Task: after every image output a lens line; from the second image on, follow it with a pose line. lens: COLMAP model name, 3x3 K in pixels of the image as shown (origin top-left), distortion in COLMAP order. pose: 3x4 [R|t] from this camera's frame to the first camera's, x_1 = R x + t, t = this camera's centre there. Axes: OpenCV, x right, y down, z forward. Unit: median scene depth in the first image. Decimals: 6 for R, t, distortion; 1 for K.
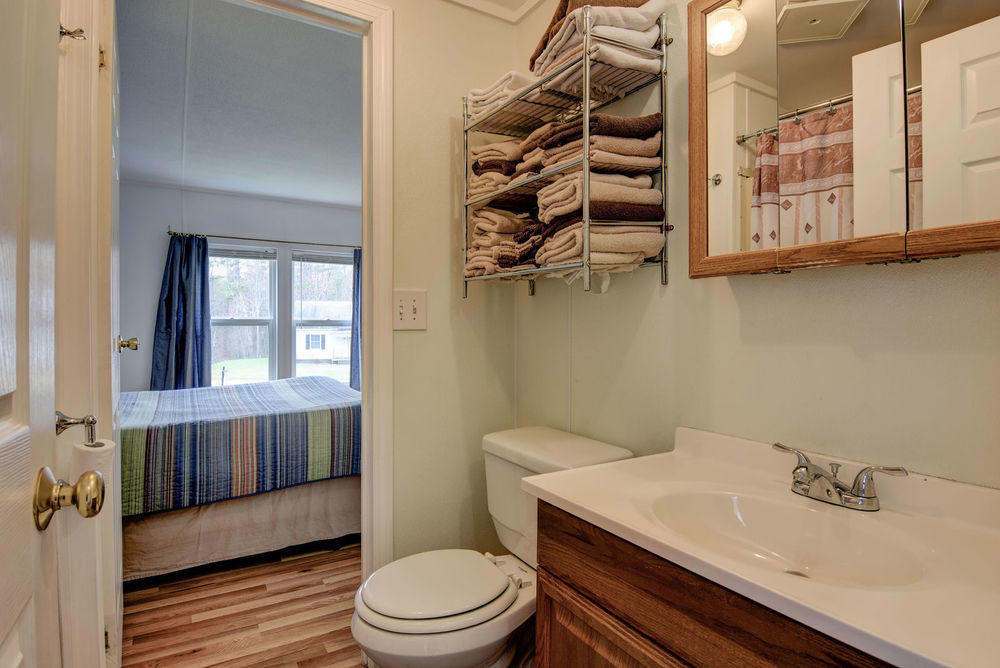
lens RADIAL K [[540.3, 0, 500.2], [0, 540.3, 330.2], [0, 0, 1]] dist [0.002107, 0.000216]
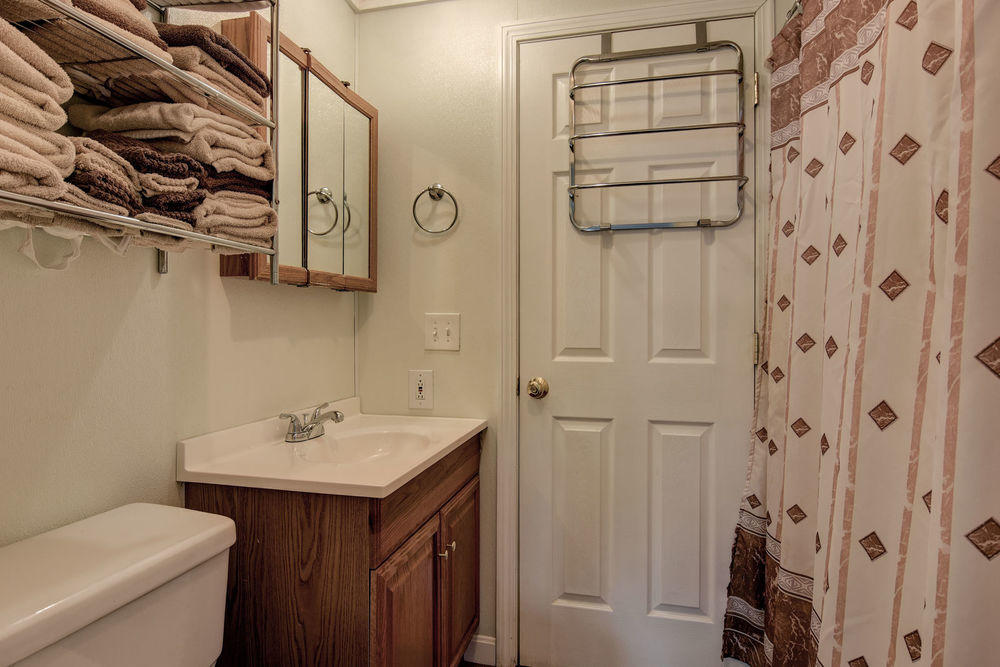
lens RADIAL K [[540.3, 0, 503.0], [0, 540.3, 331.9], [0, 0, 1]] dist [0.002107, 0.000216]
pose [[-0.683257, -0.016653, 0.729988, -0.621629], [-0.002071, 0.999780, 0.020869, -0.015126], [-0.730175, 0.012747, -0.683141, 1.166814]]
